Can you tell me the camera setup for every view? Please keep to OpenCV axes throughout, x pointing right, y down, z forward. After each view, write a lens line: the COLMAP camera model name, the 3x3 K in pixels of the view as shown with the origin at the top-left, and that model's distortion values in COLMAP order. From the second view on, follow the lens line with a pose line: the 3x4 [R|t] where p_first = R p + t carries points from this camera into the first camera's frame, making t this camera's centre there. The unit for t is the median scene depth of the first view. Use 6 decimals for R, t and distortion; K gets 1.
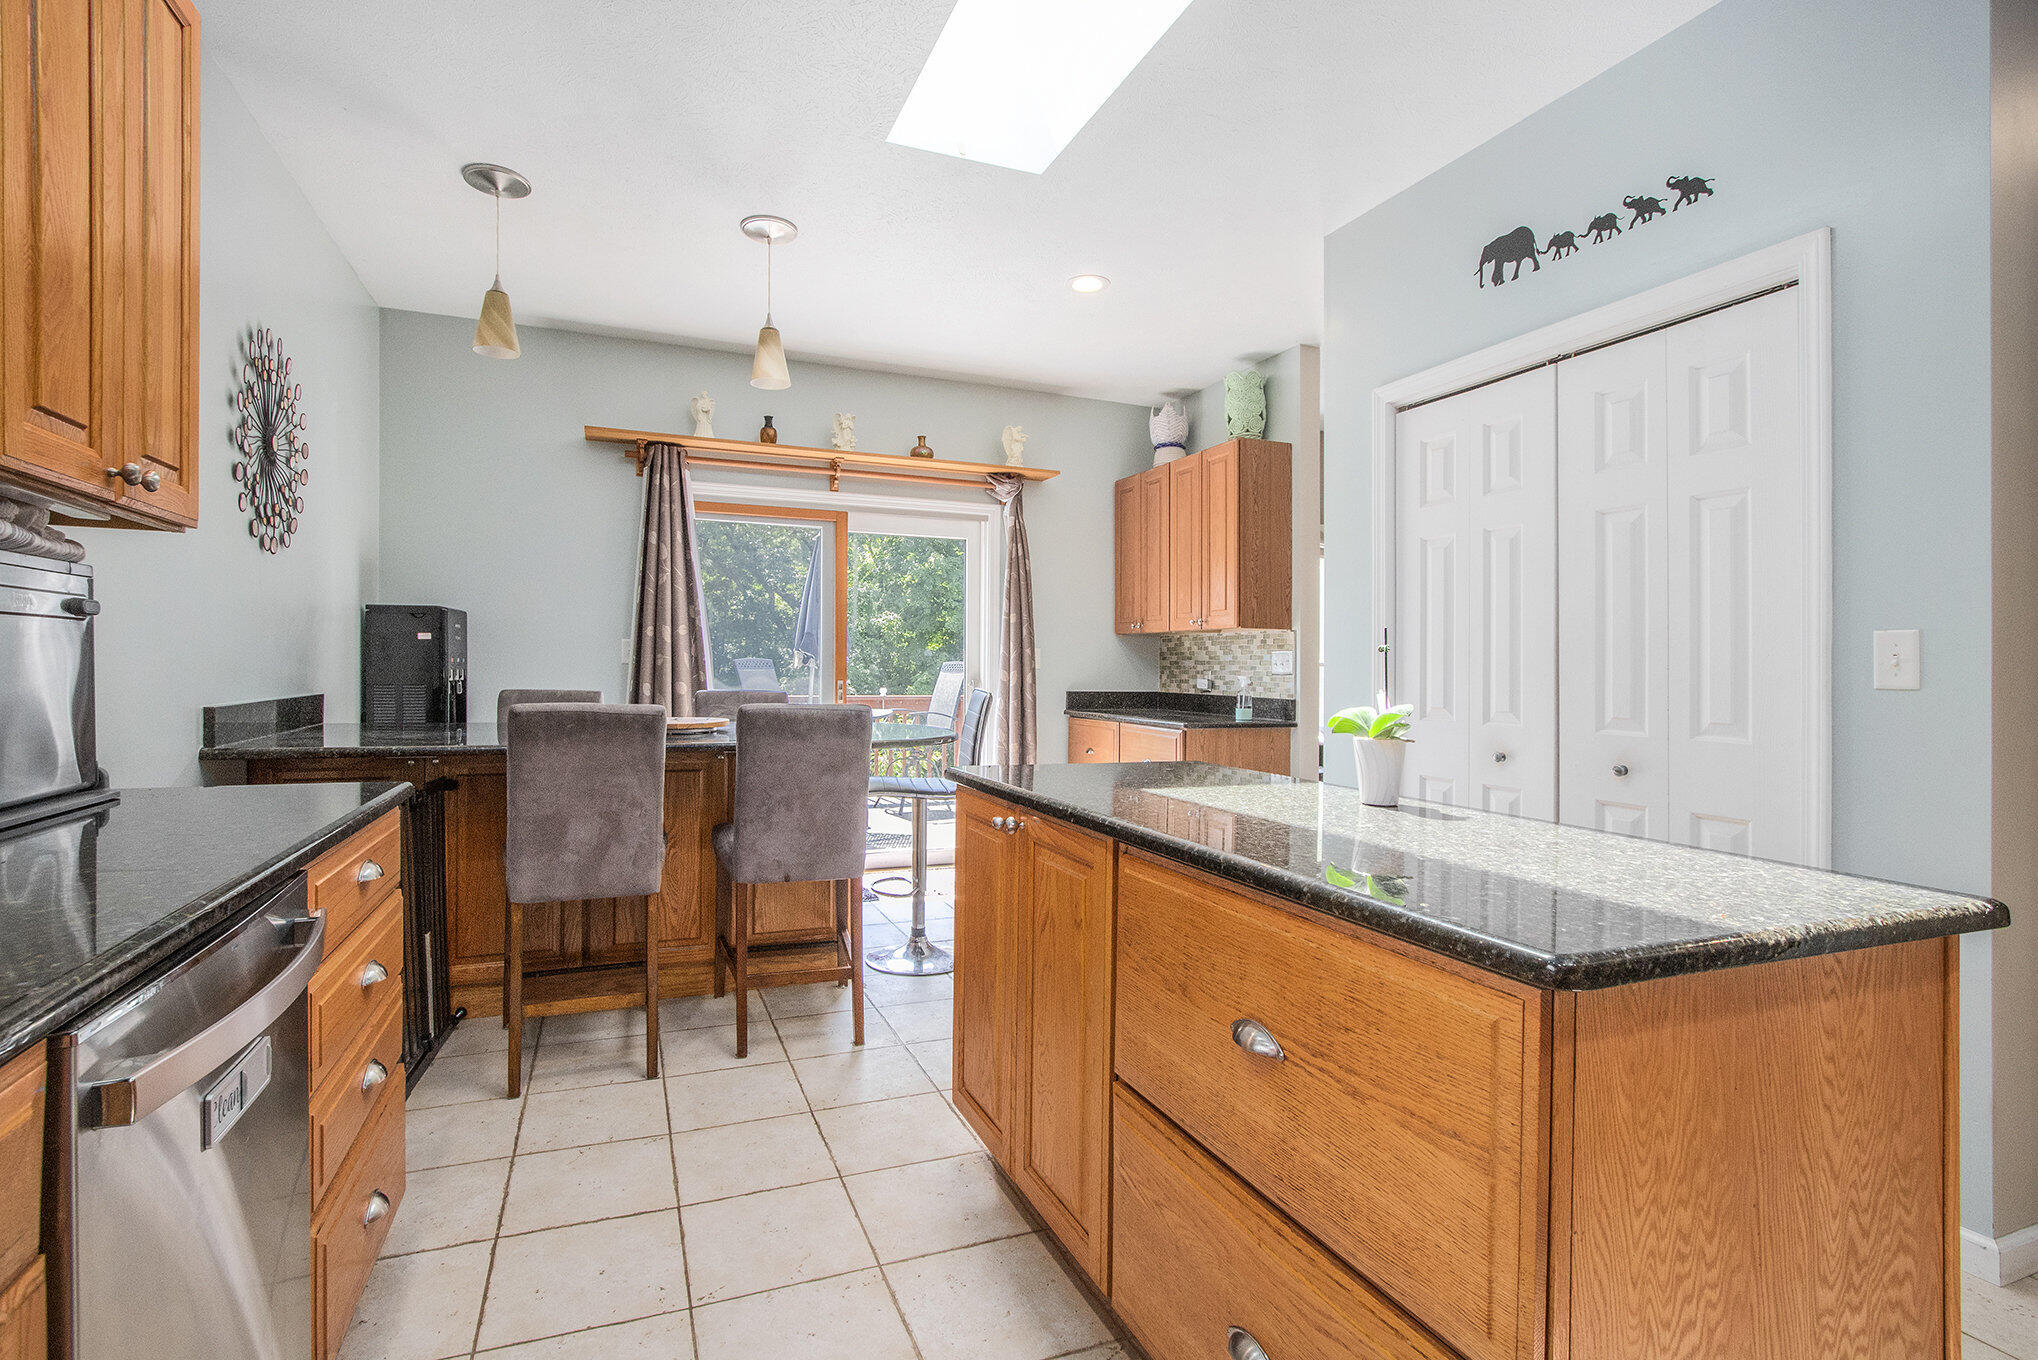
lens RADIAL K [[967.6, 0, 1011.7], [0, 967.6, 694.8], [0, 0, 1]] dist [-0.005129, 0.002113]
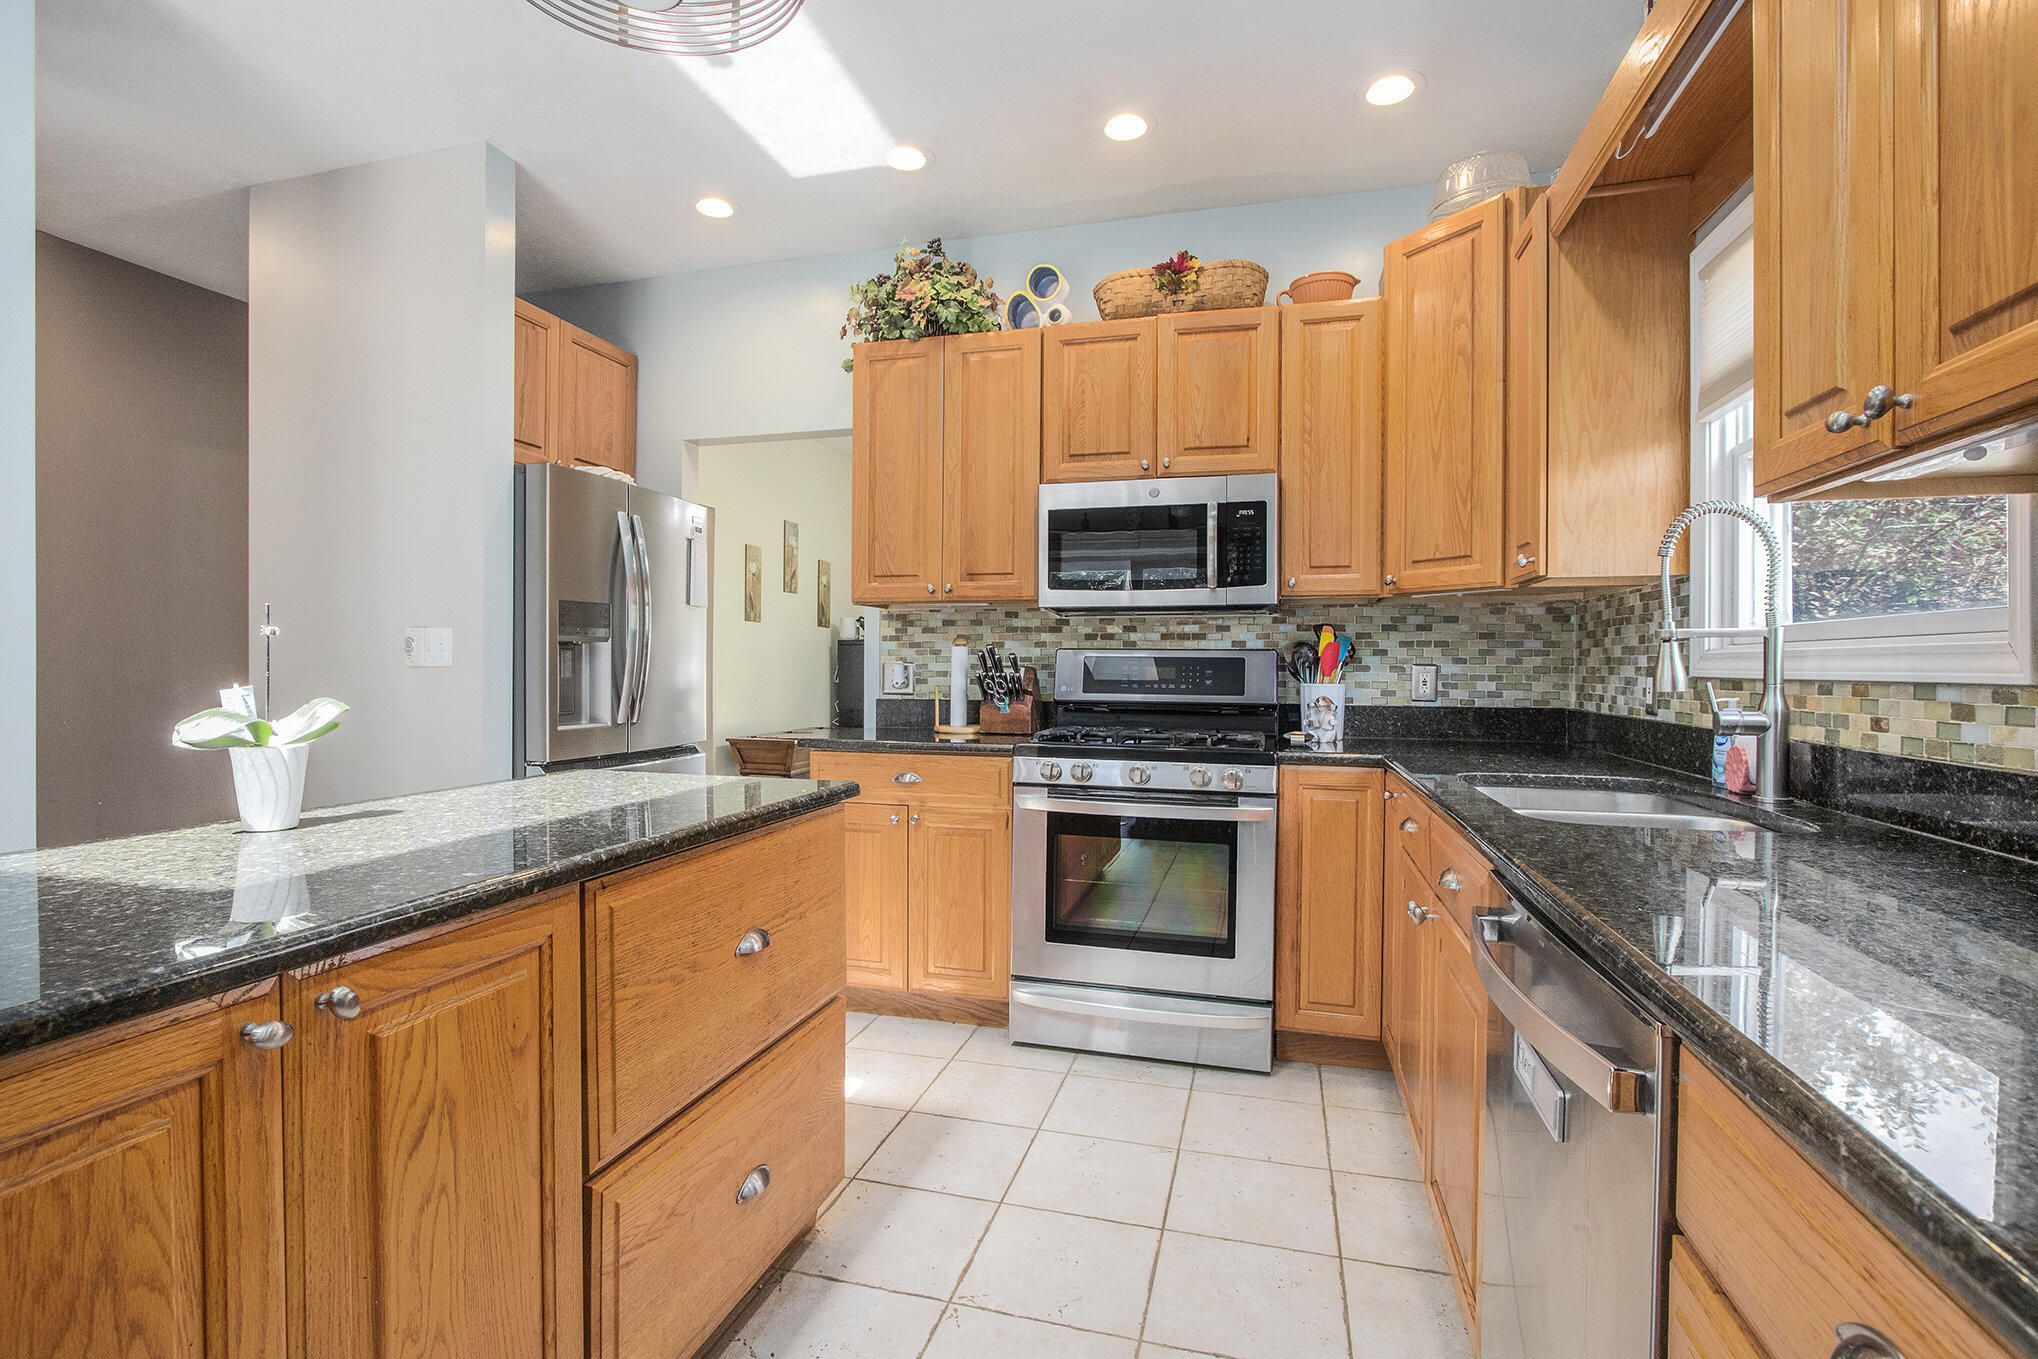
lens RADIAL K [[967.6, 0, 1030.1], [0, 967.6, 697.1], [0, 0, 1]] dist [-0.005129, 0.002113]
pose [[-0.800184, -0.035689, 0.598692, -0.206301], [0.002448, 0.998025, 0.062766, -0.014273], [-0.599750, 0.051690, -0.798516, 0.454975]]
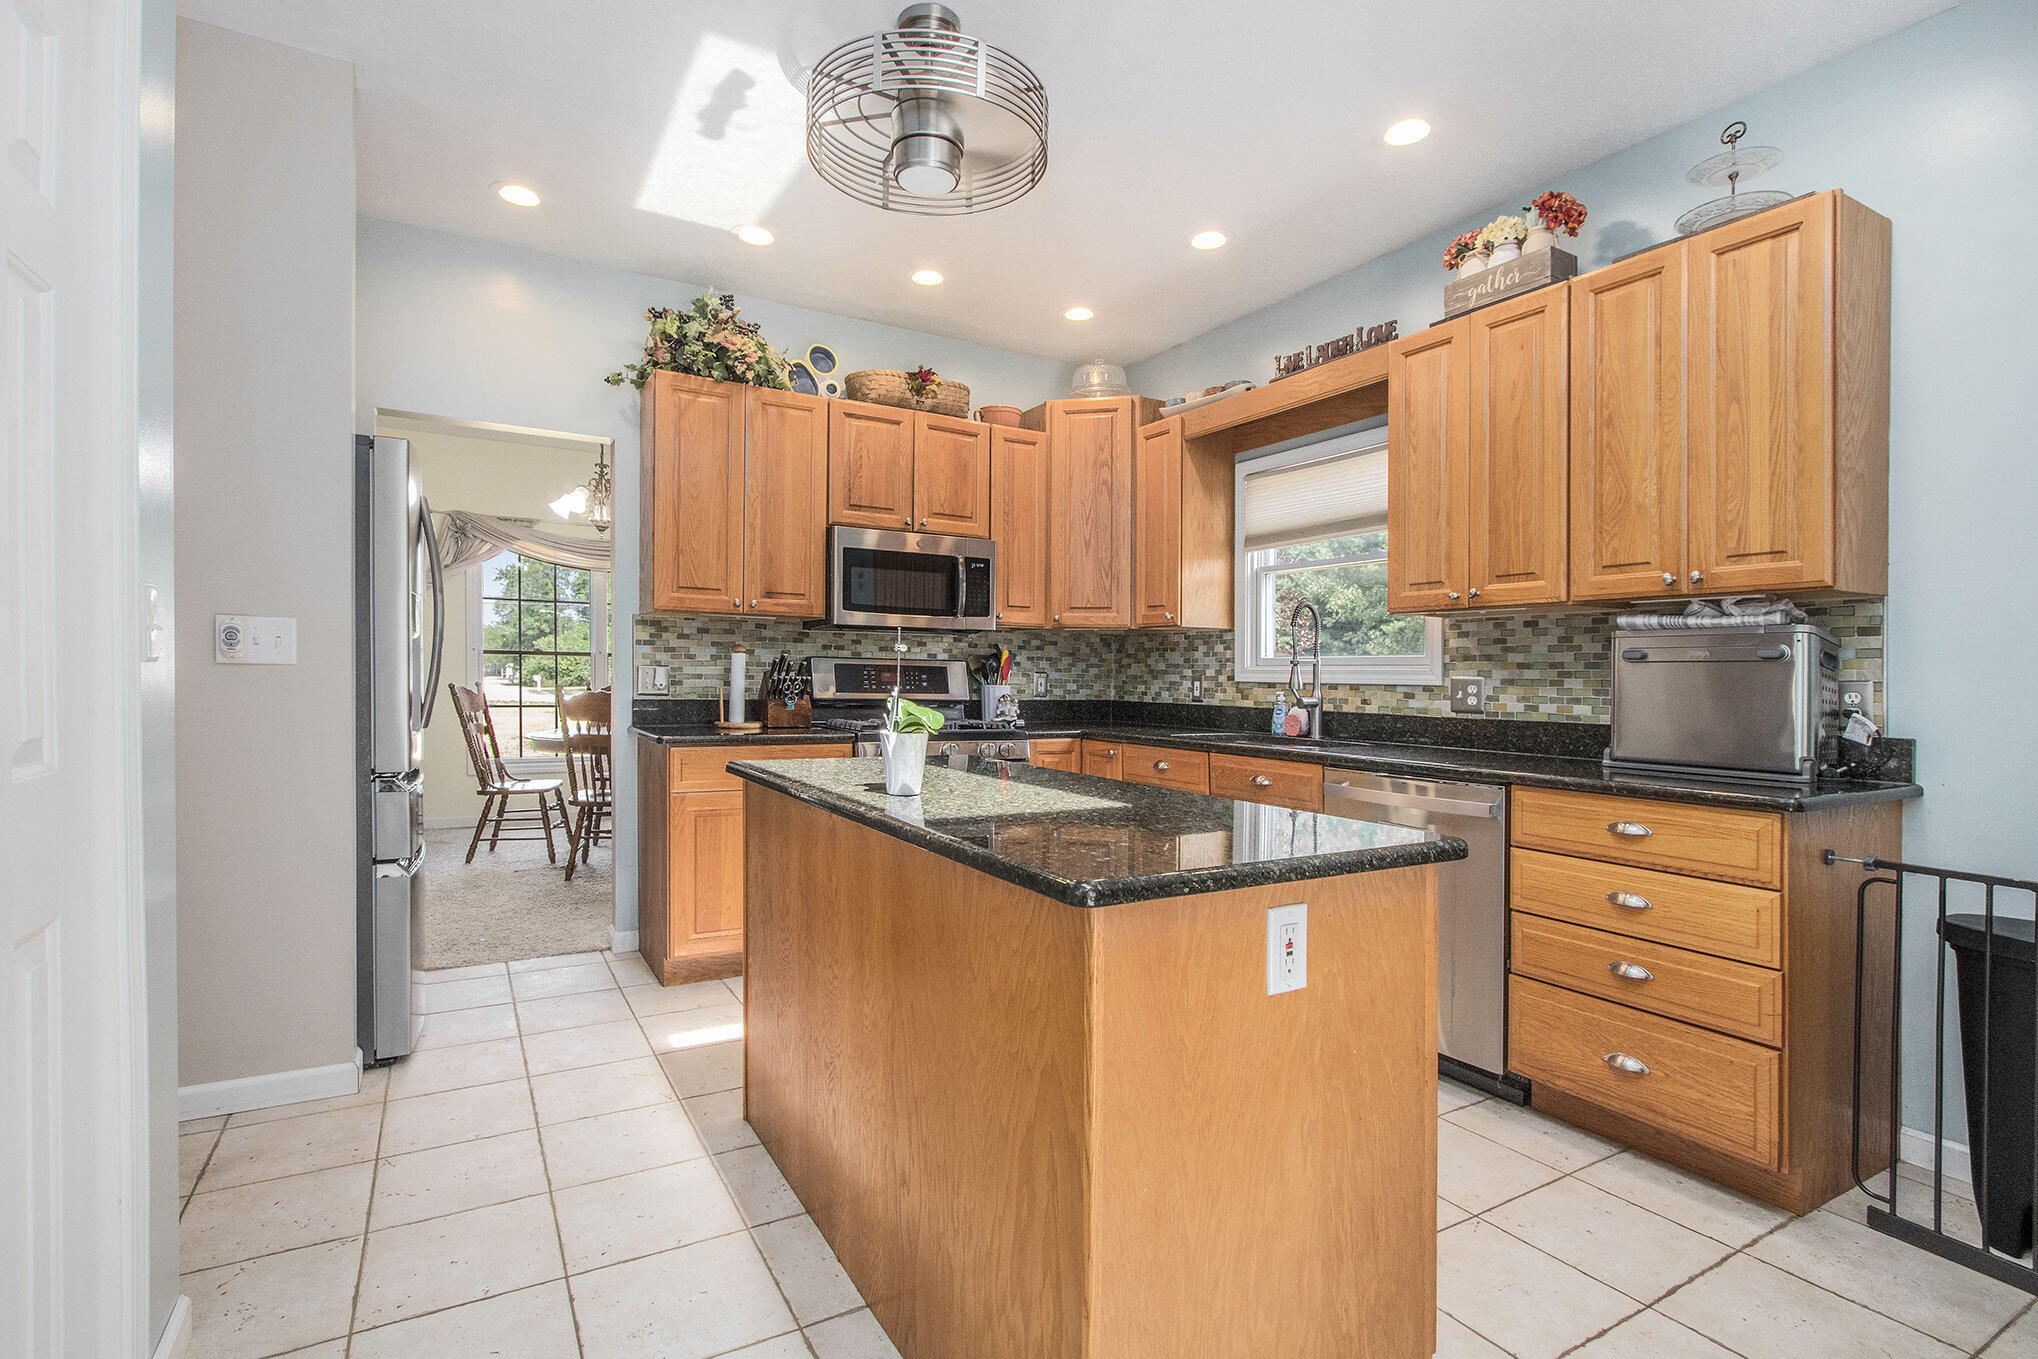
lens RADIAL K [[967.6, 0, 971.9], [0, 967.6, 701.9], [0, 0, 1]] dist [-0.005129, 0.002113]
pose [[-0.990953, -0.024838, -0.131894, 0.166436], [-0.032217, 0.998015, 0.054113, -0.015866], [0.130288, 0.057872, -0.989786, 0.746778]]
